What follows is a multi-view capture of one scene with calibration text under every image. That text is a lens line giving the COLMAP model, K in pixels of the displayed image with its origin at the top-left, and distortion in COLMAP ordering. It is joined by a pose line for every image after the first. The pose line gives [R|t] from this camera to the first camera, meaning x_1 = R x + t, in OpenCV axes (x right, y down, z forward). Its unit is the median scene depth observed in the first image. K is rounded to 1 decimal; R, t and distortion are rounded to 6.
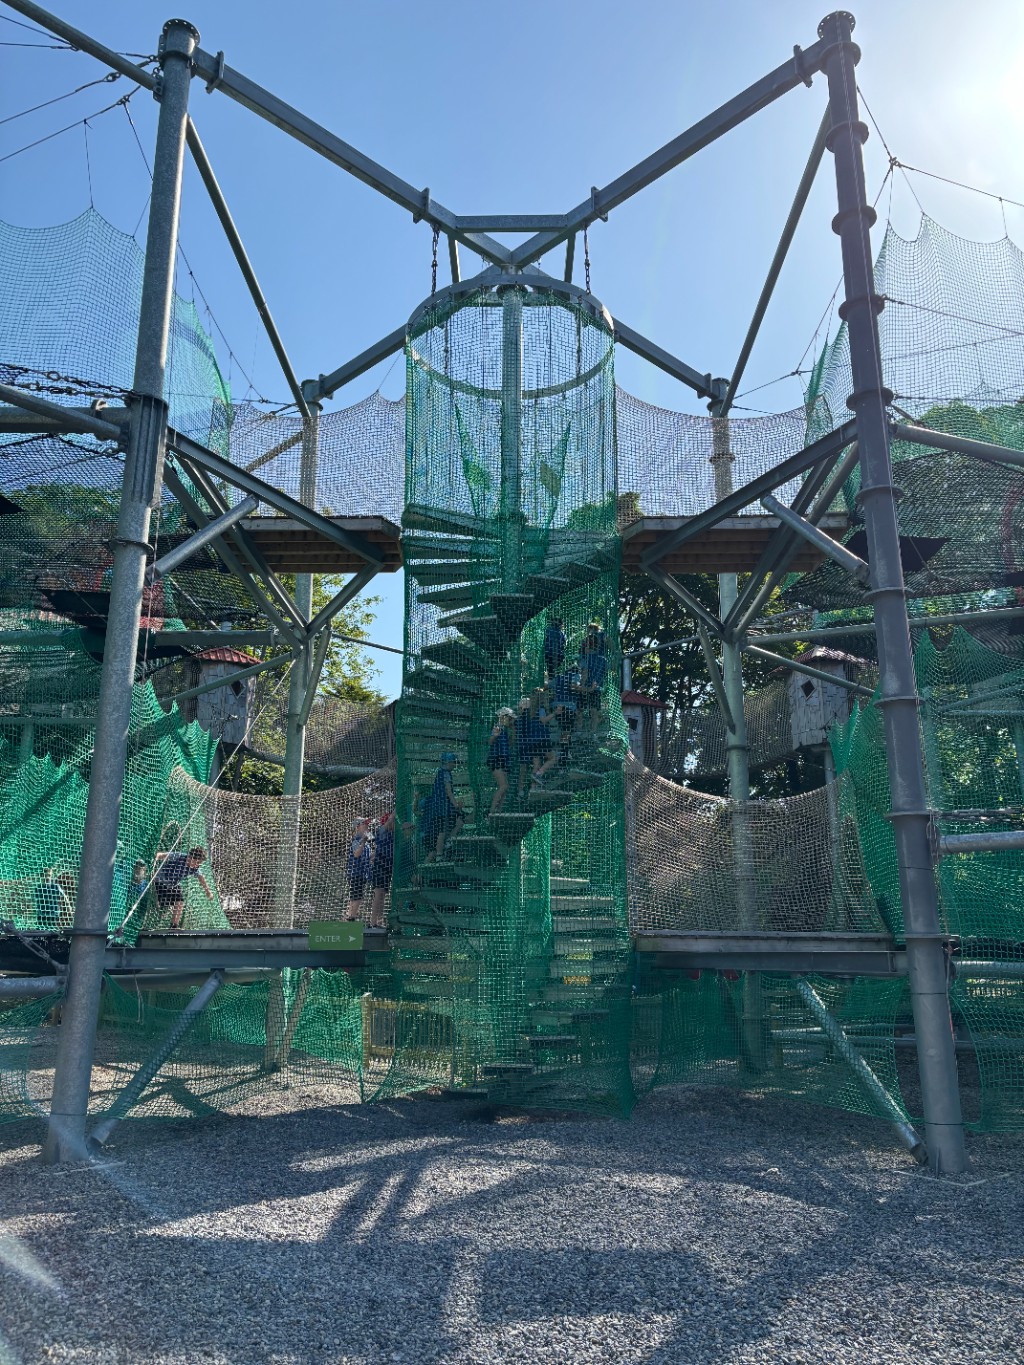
lens RADIAL K [[1021.0, 0, 511.3], [0, 1021.0, 678.6], [0, 0, 1]] dist [0.057869, -0.064006]
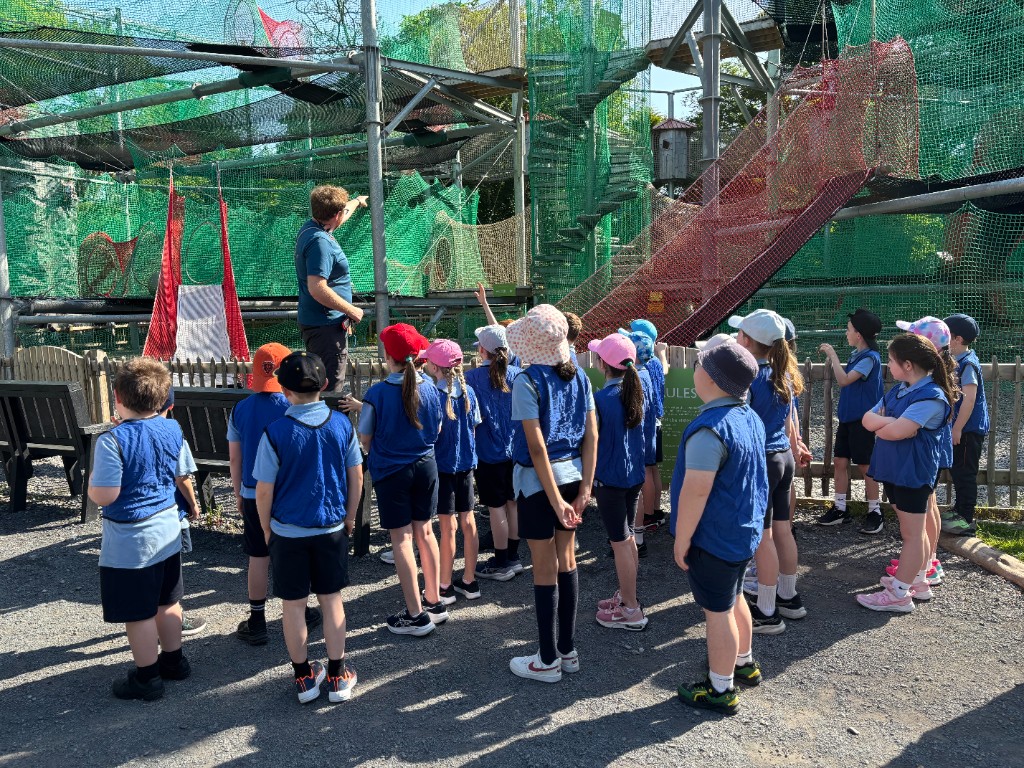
lens RADIAL K [[765.9, 0, 507.5], [0, 765.9, 385.7], [0, 0, 1]] dist [0.057869, -0.064006]
pose [[0.899873, 0.019401, -0.435721, 0.466643], [0.141406, 0.932071, 0.333539, -0.083342], [0.412593, -0.361756, 0.836002, -0.359925]]
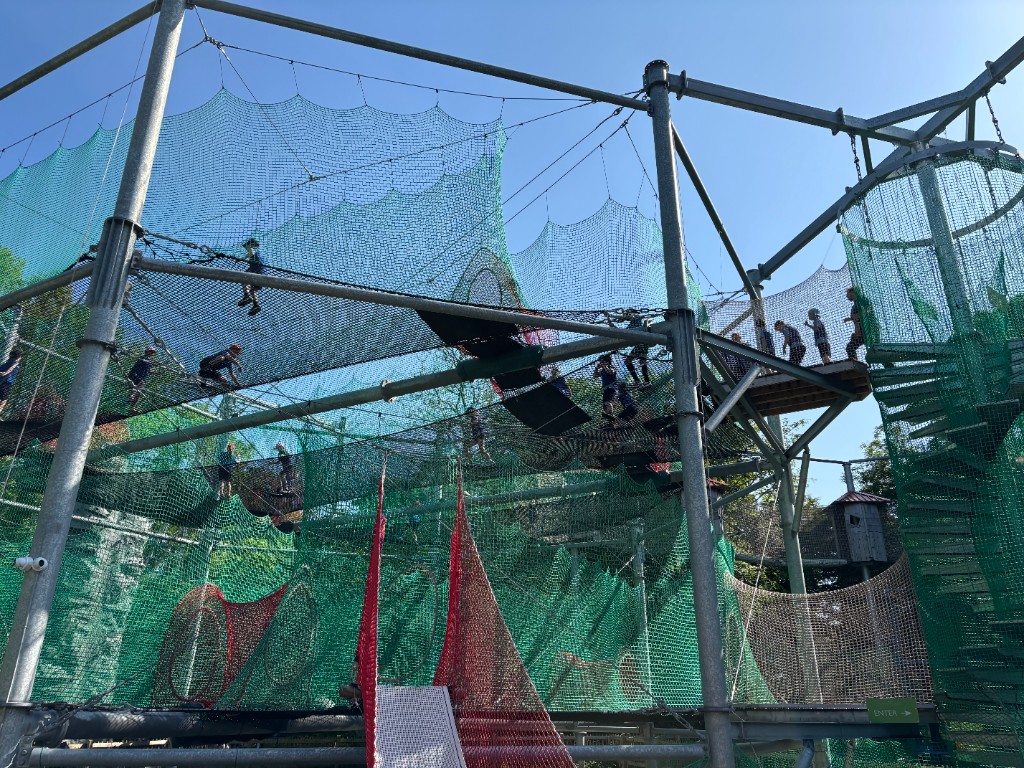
lens RADIAL K [[765.9, 0, 507.5], [0, 765.9, 385.7], [0, 0, 1]] dist [0.057869, -0.064006]
pose [[0.884982, -0.180649, -0.429153, -0.095865], [0.119215, 0.978859, -0.166202, -0.018012], [0.450105, 0.095925, 0.887809, -0.028250]]
